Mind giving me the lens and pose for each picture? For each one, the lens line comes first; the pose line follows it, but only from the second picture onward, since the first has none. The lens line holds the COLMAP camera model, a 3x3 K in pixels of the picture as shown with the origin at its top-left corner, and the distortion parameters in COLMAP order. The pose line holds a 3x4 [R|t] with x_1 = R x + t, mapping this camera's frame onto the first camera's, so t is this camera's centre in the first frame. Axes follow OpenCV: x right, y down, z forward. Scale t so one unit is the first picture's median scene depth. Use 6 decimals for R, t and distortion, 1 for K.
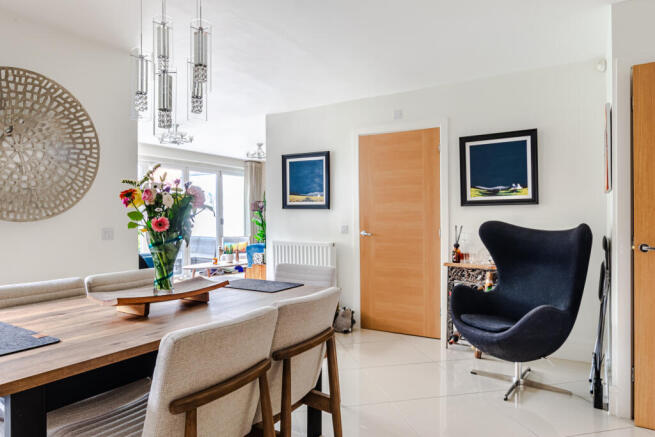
lens RADIAL K [[421.3, 0, 330.4], [0, 421.3, 219.1], [0, 0, 1]] dist [-0.008747, -0.003908]
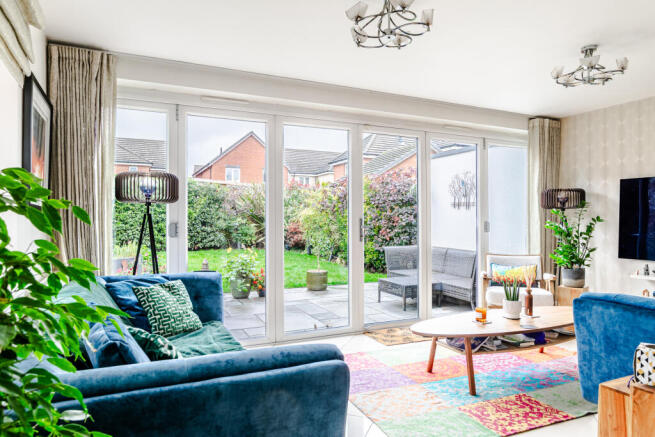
lens RADIAL K [[421.3, 0, 330.2], [0, 421.3, 222.3], [0, 0, 1]] dist [-0.008747, -0.003908]
pose [[0.837734, -0.000190, -0.546078, -0.121375], [0.004804, 0.999964, 0.007023, -0.006285], [0.546057, -0.008507, 0.837705, 0.394739]]
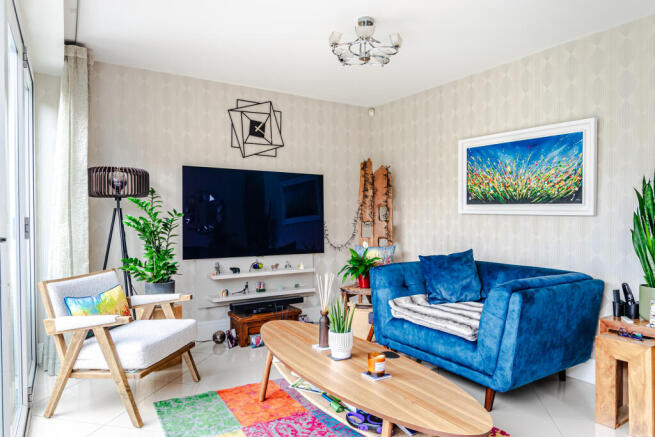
lens RADIAL K [[421.3, 0, 330.1], [0, 421.3, 213.2], [0, 0, 1]] dist [-0.008747, -0.003908]
pose [[0.418928, 0.000382, 0.908019, -0.416887], [-0.009863, 0.999943, 0.004129, -0.007961], [-0.907966, -0.010685, 0.418908, 0.682439]]
